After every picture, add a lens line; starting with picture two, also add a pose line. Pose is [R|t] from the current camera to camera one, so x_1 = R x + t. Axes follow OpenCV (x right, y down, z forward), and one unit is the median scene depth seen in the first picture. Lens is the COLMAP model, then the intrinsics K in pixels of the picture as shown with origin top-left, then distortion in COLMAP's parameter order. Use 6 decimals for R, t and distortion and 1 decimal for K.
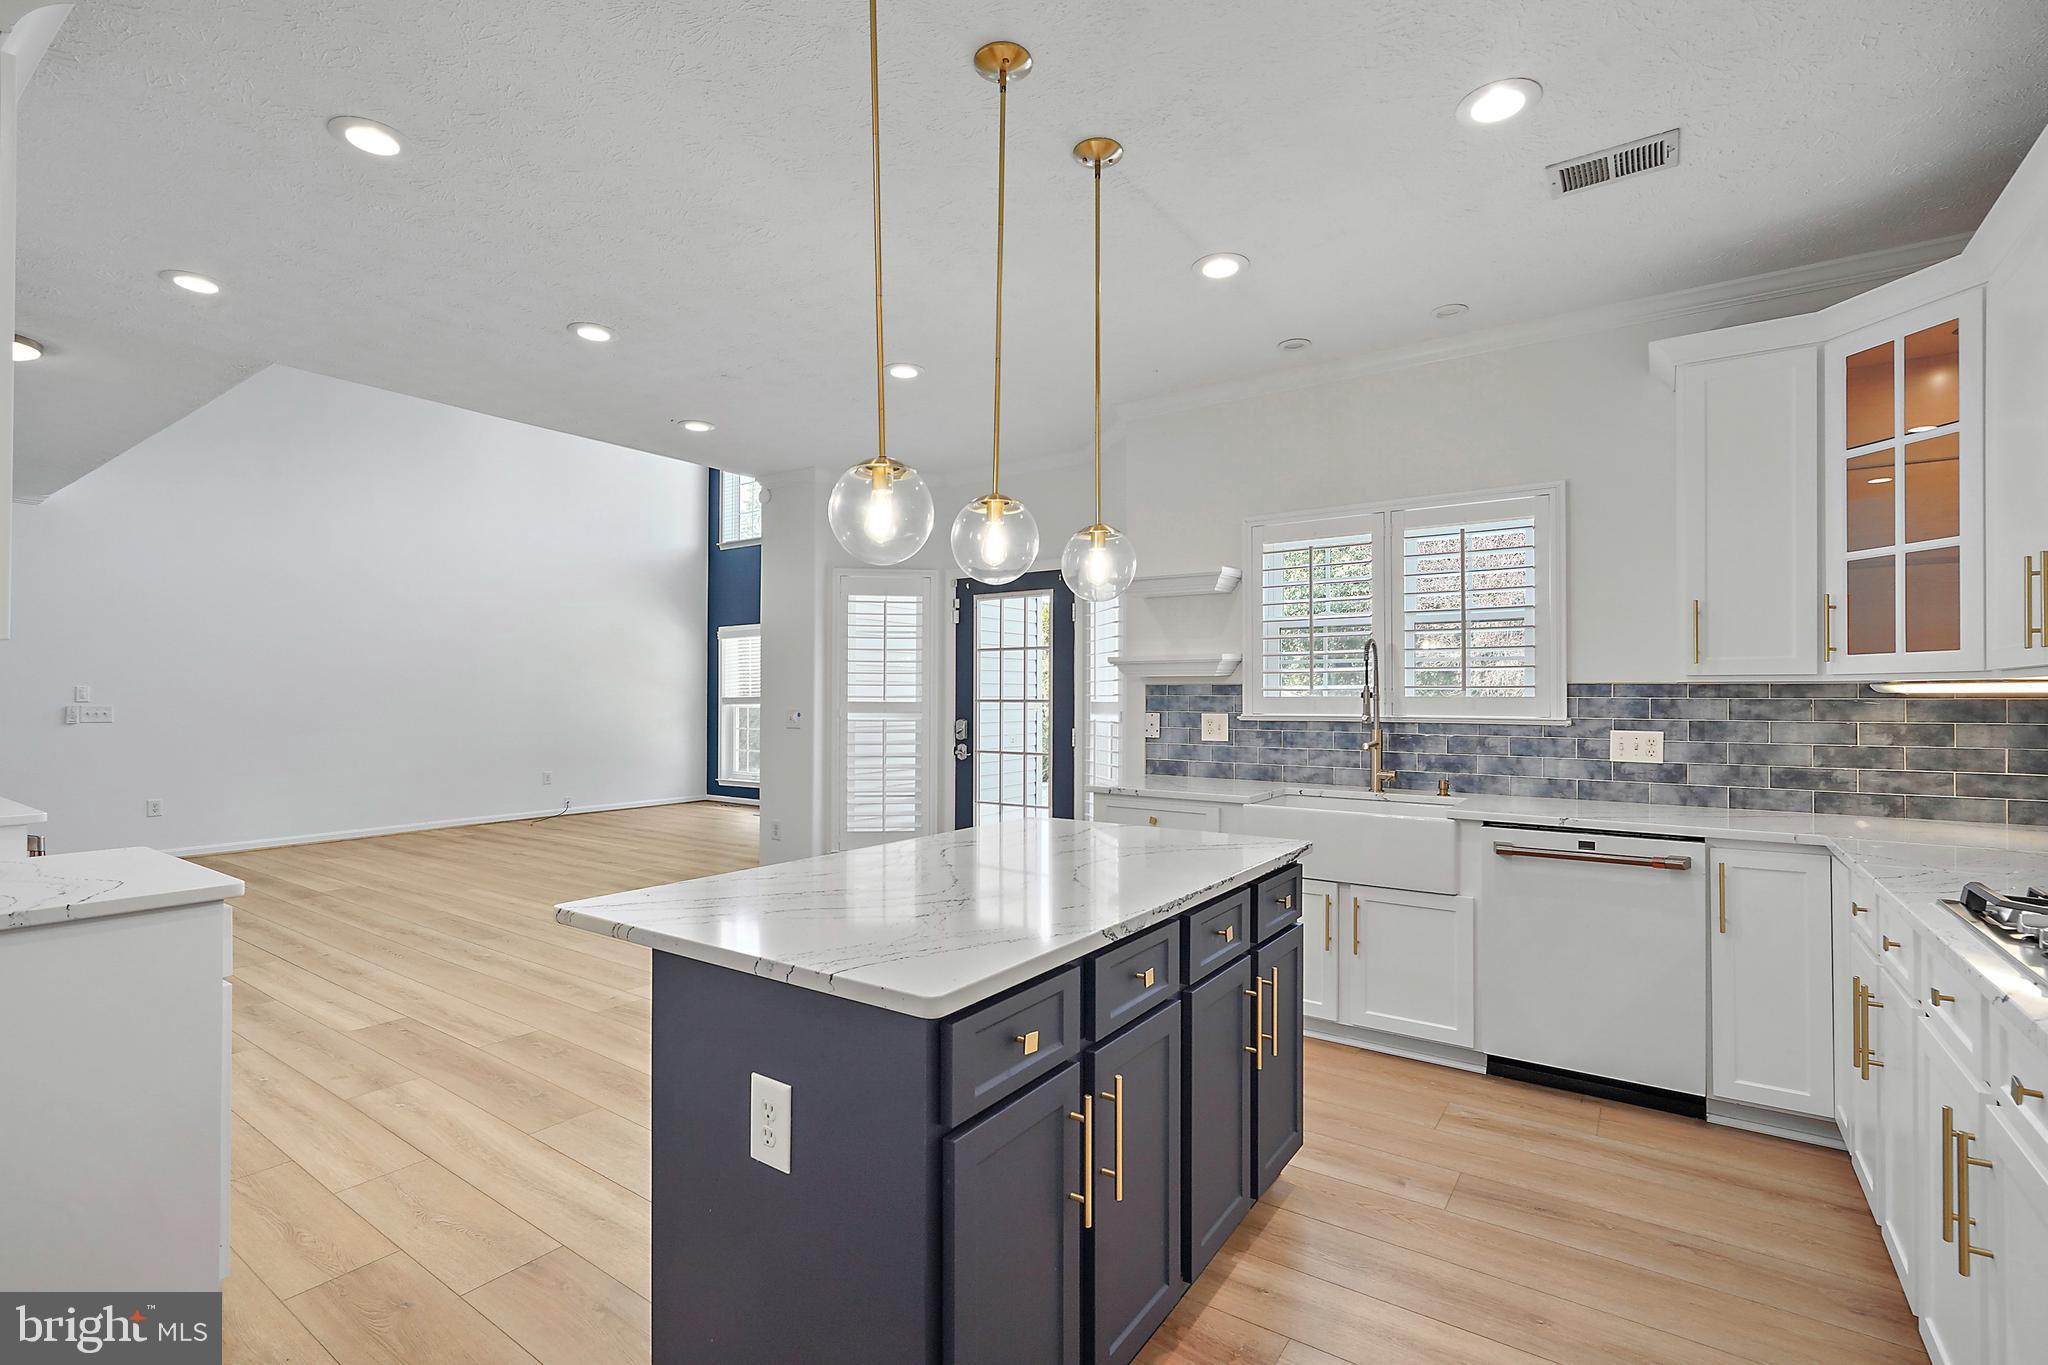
lens RADIAL K [[927.7, 0, 1016.8], [0, 927.7, 685.1], [0, 0, 1]] dist [-0.002631, -0.001031]
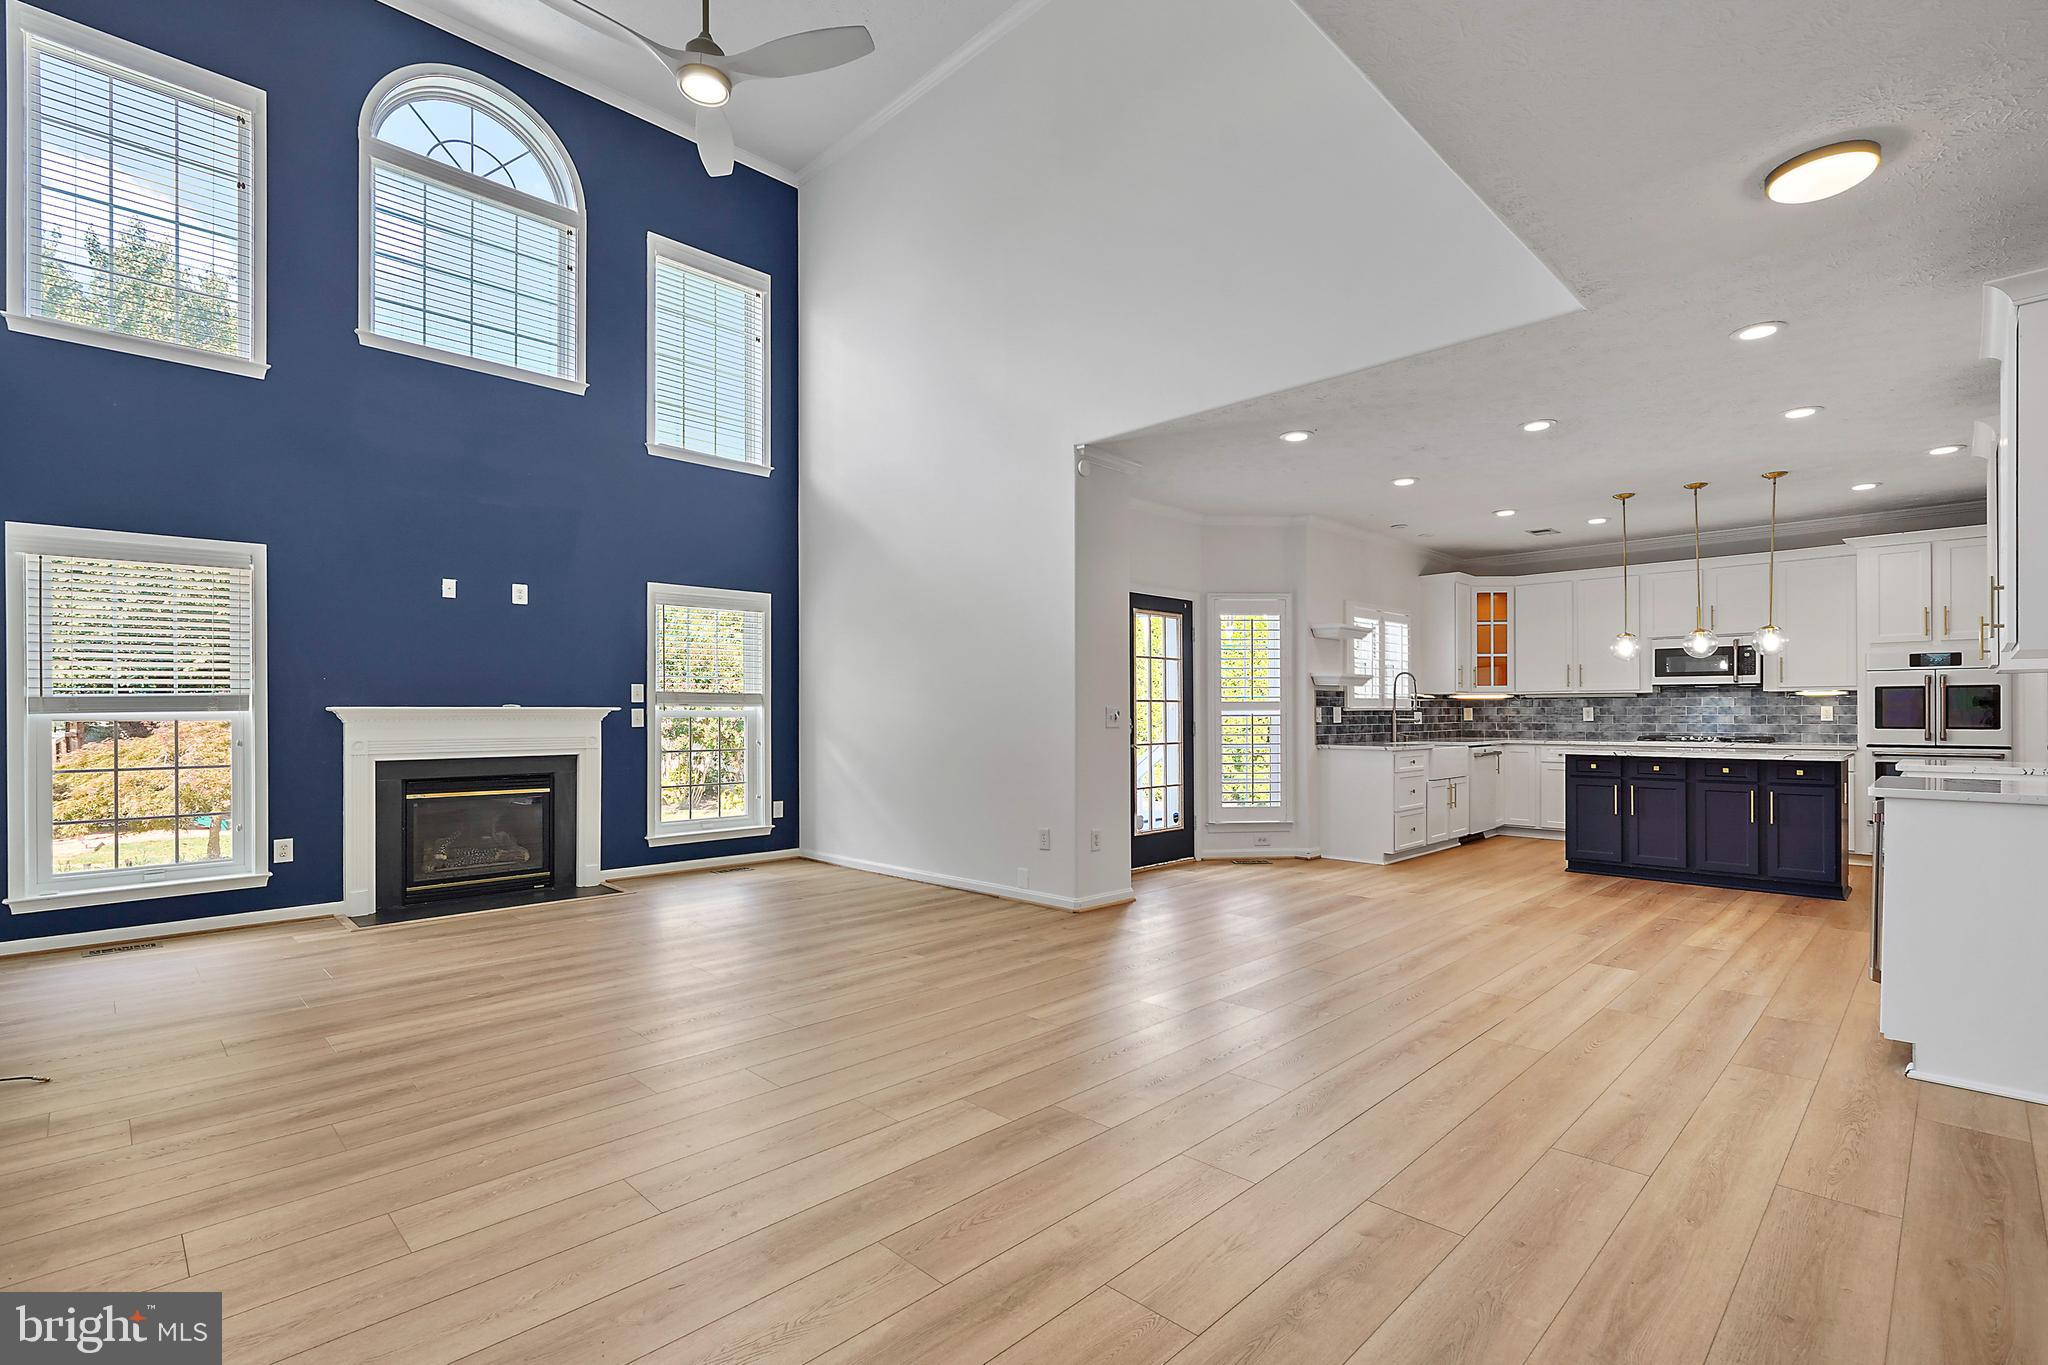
lens RADIAL K [[927.7, 0, 1017.7], [0, 927.7, 713.7], [0, 0, 1]] dist [-0.002631, -0.001031]
pose [[0.182034, -0.006051, 0.983274, -1.780061], [-0.008536, 0.999934, 0.007733, 0.036476], [-0.983255, -0.009801, 0.181971, 1.375816]]
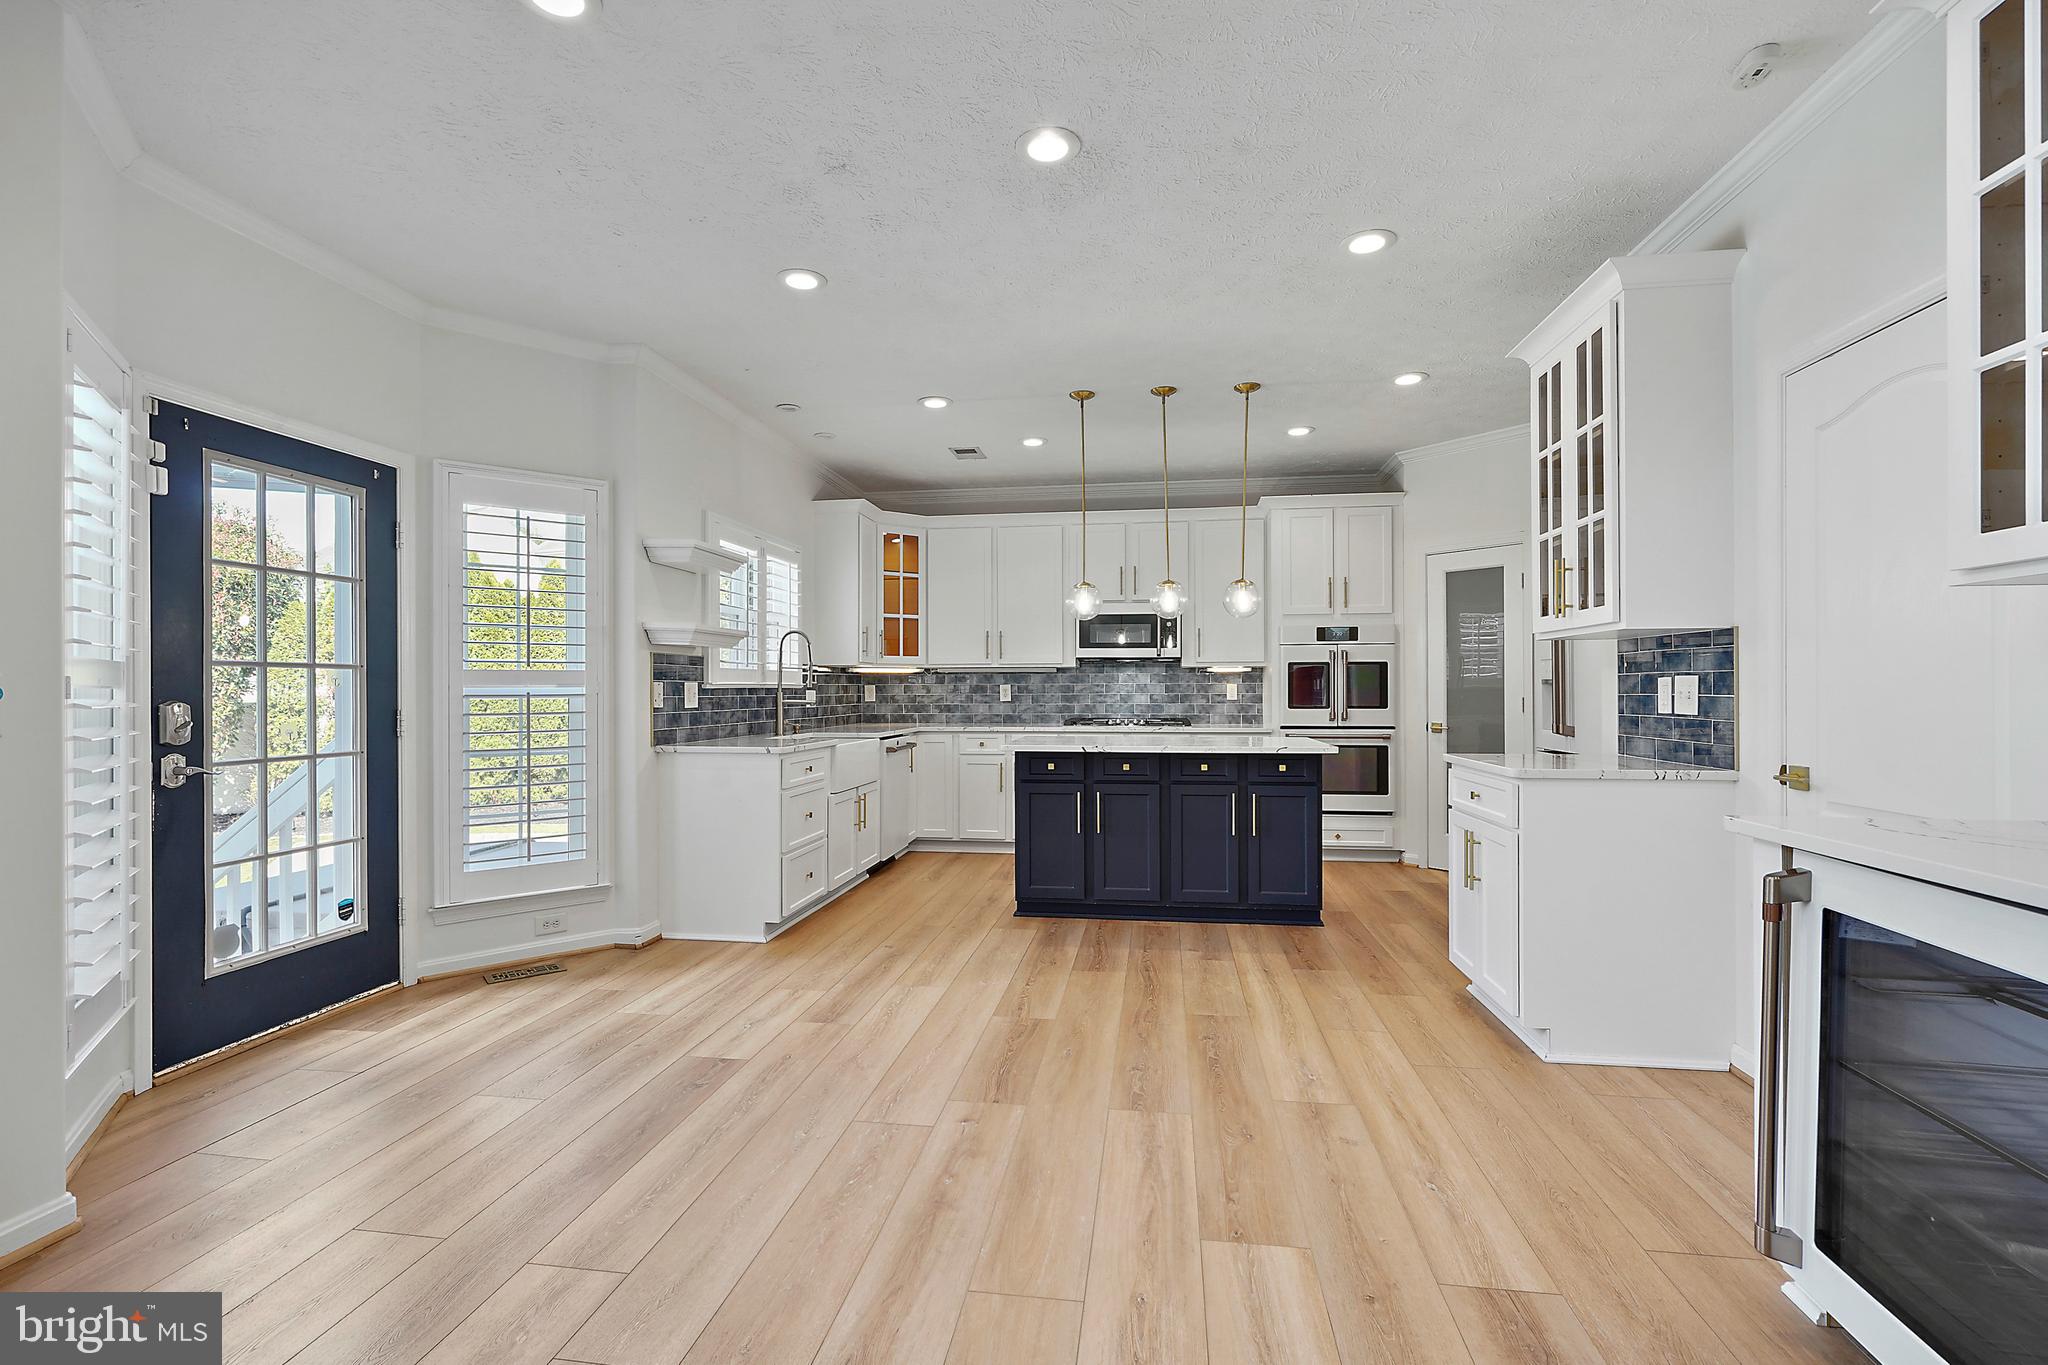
lens RADIAL K [[927.7, 0, 1019.6], [0, 927.7, 685.5], [0, 0, 1]] dist [-0.002631, -0.001031]
pose [[-0.446692, 0.000631, 0.894688, -0.999929], [-0.010594, 0.999926, -0.005994, 0.039242], [-0.894625, -0.012155, -0.446652, 1.225887]]
